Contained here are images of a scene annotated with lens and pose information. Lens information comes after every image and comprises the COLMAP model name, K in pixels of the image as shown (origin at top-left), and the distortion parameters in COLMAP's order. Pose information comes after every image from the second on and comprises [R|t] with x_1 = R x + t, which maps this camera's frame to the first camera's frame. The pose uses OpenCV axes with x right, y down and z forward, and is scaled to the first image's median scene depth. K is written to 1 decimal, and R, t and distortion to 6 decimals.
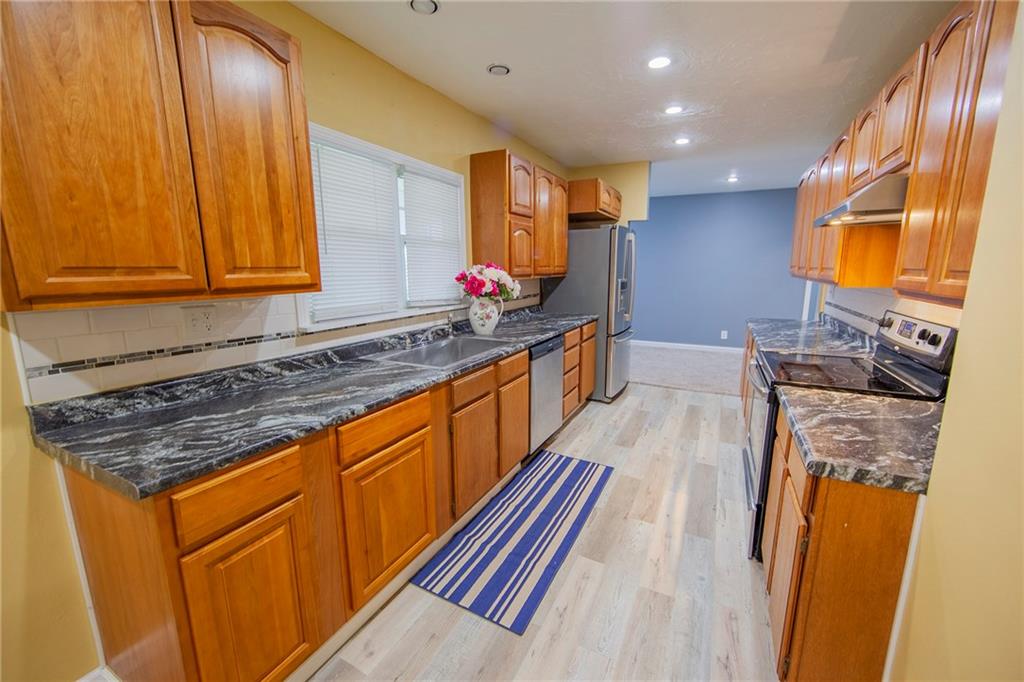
lens RADIAL K [[411.1, 0, 514.5], [0, 411.1, 343.4], [0, 0, 1]] dist [-0.007150, -0.000177]
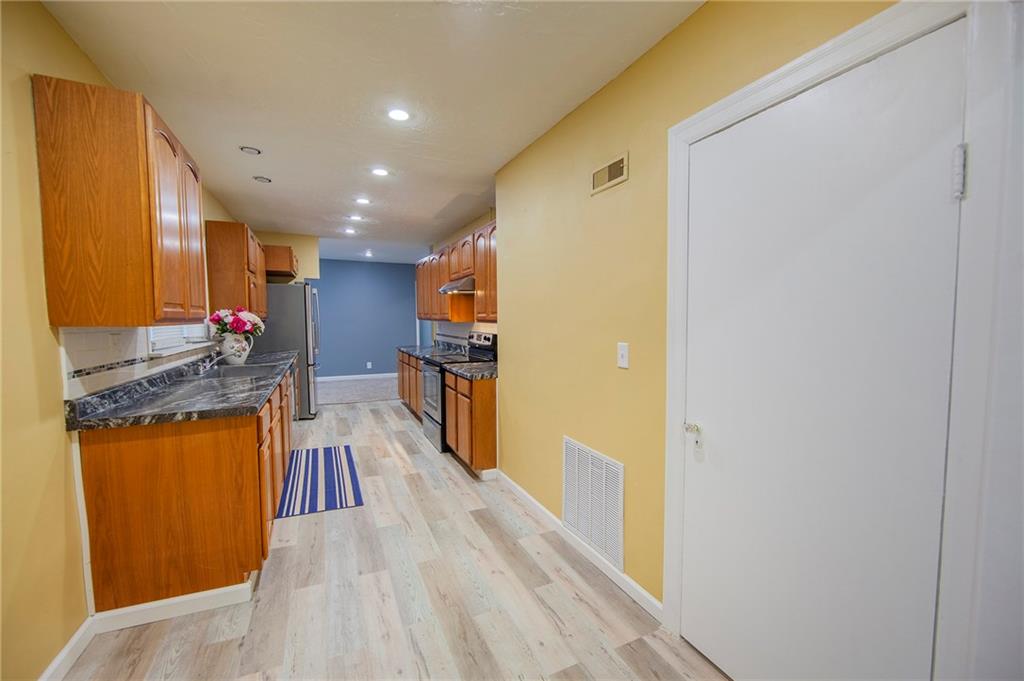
lens RADIAL K [[409.3, 0, 516.7], [0, 409.3, 341.4], [0, 0, 1]] dist [-0.007443, -0.000166]
pose [[0.610576, -0.044150, 0.790726, -0.696154], [0.143904, 0.988009, -0.055953, 0.131495], [-0.778774, 0.147952, 0.609608, -0.549133]]
